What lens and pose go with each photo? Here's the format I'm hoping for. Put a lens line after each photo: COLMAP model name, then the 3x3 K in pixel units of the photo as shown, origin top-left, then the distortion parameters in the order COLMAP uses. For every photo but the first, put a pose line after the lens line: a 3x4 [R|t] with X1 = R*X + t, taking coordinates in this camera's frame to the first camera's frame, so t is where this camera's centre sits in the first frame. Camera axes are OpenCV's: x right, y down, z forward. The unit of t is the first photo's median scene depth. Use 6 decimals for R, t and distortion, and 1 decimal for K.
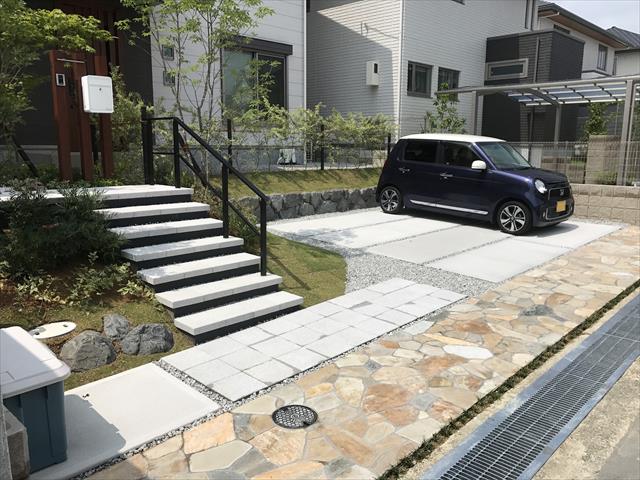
lens RADIAL K [[520.6, 0, 307.7], [0, 520.6, 243.7], [0, 0, 1]] dist [0.044458, -0.056928]
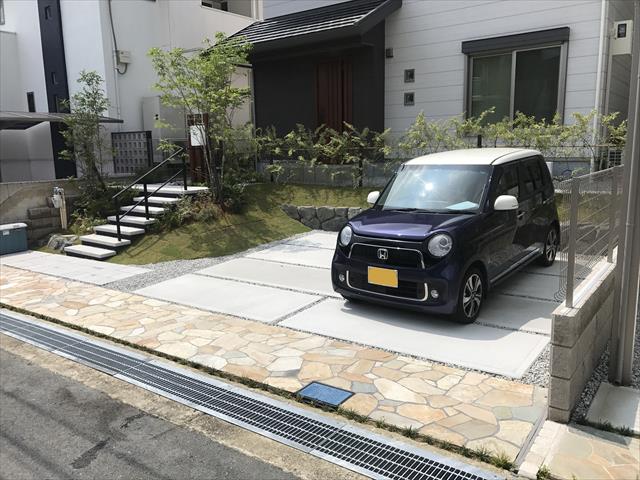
lens RADIAL K [[520.6, 0, 314.7], [0, 520.6, 236.4], [0, 0, 1]] dist [0.044458, -0.056928]
pose [[0.130457, 0.163187, -0.977932, 0.927270], [-0.162772, 0.976503, 0.141235, -0.167048], [0.978001, 0.140755, 0.153954, 0.730538]]
